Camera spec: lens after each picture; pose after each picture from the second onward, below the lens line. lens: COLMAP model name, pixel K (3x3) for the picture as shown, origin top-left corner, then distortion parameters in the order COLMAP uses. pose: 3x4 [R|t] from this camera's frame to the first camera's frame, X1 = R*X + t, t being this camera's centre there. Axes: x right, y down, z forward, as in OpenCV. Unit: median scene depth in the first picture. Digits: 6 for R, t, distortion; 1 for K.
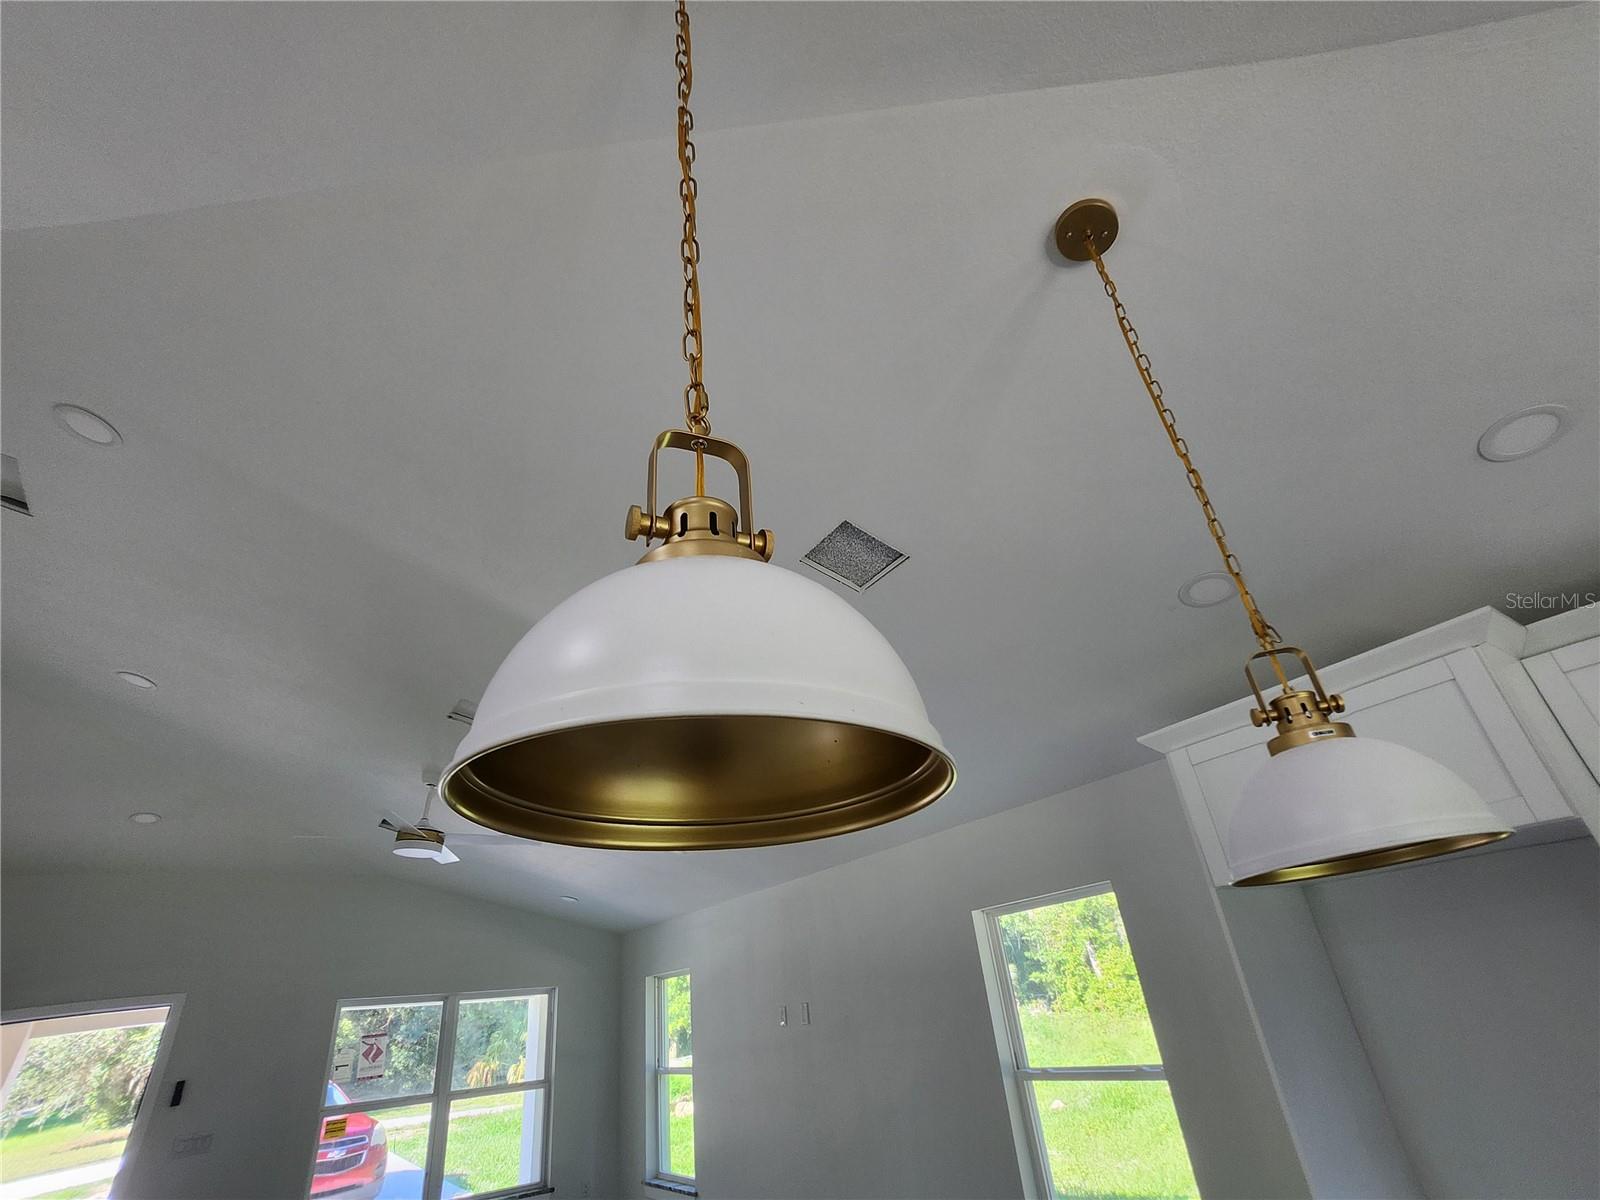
lens RADIAL K [[749.2, 0, 797.0], [0, 749.2, 602.7], [0, 0, 1]] dist [-0.016963, 0.000964]
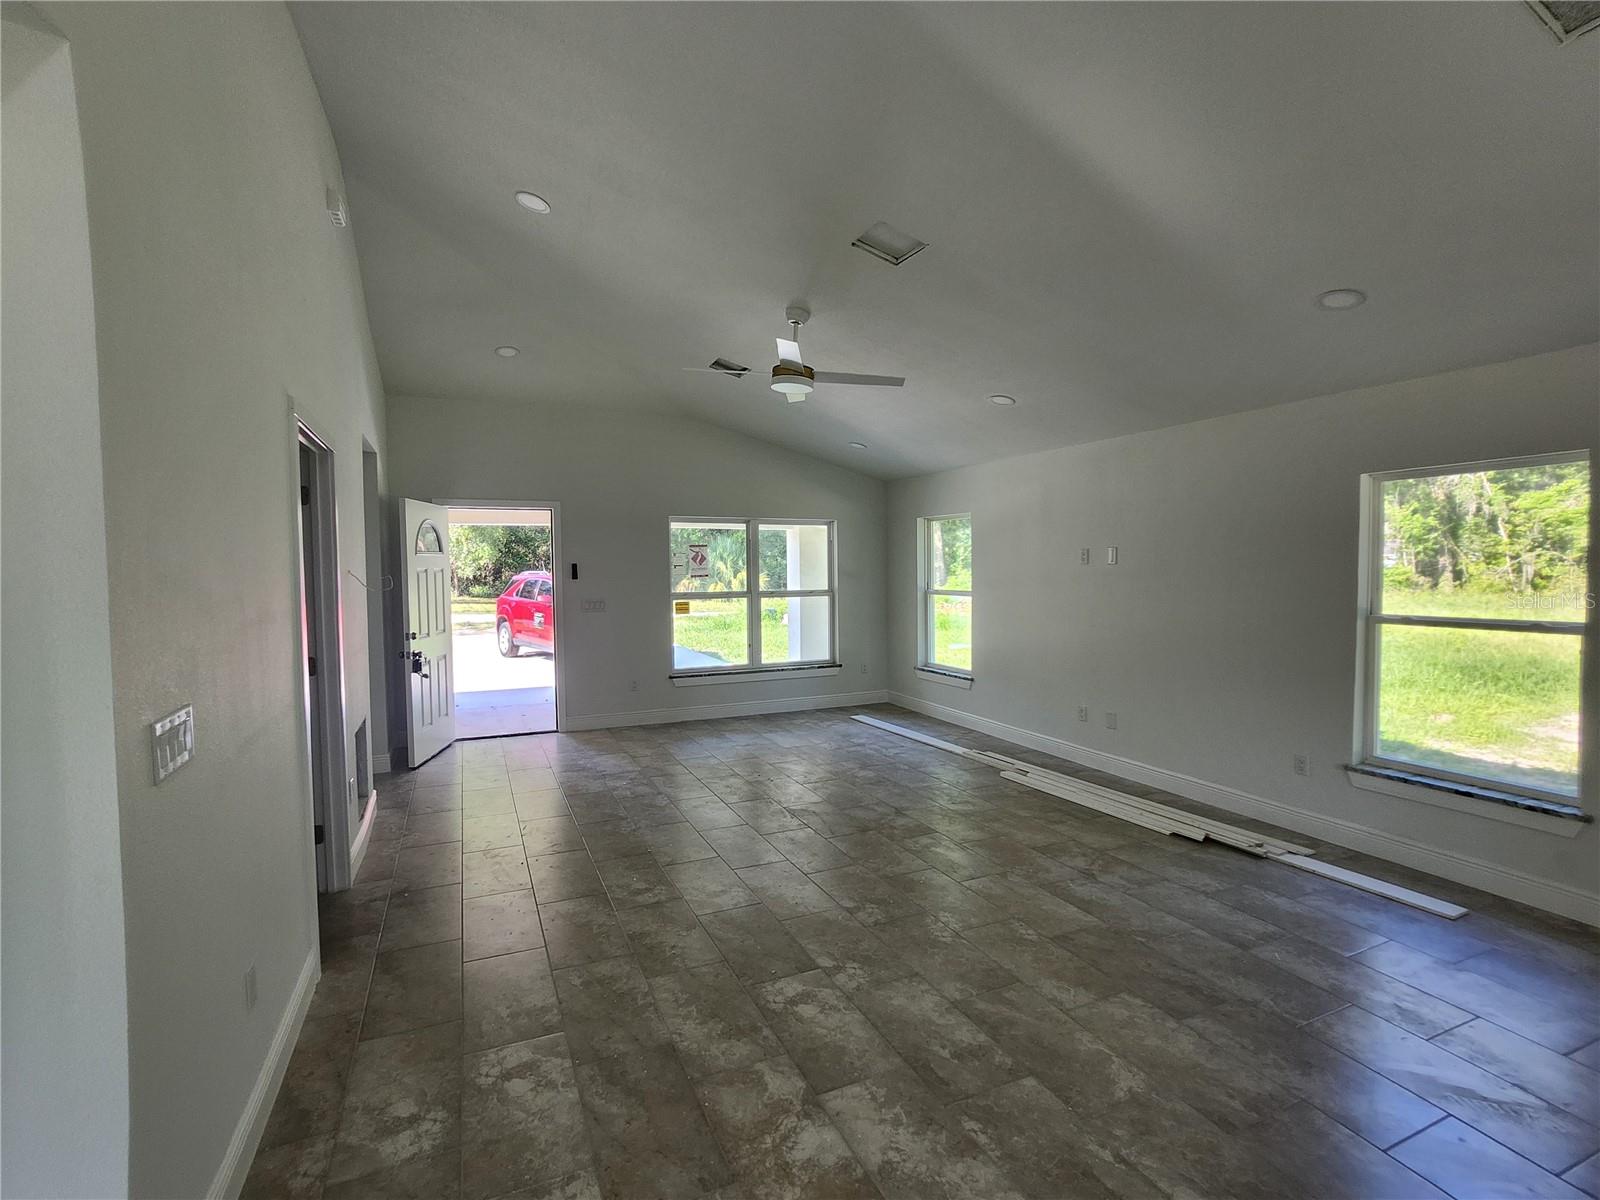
lens RADIAL K [[749.2, 0, 797.0], [0, 749.2, 602.7], [0, 0, 1]] dist [-0.016963, 0.000964]
pose [[0.980753, 0.095975, -0.170034, -0.199940], [0.008390, 0.849331, 0.527795, 0.022943], [0.195070, -0.519063, 0.832179, -0.029090]]
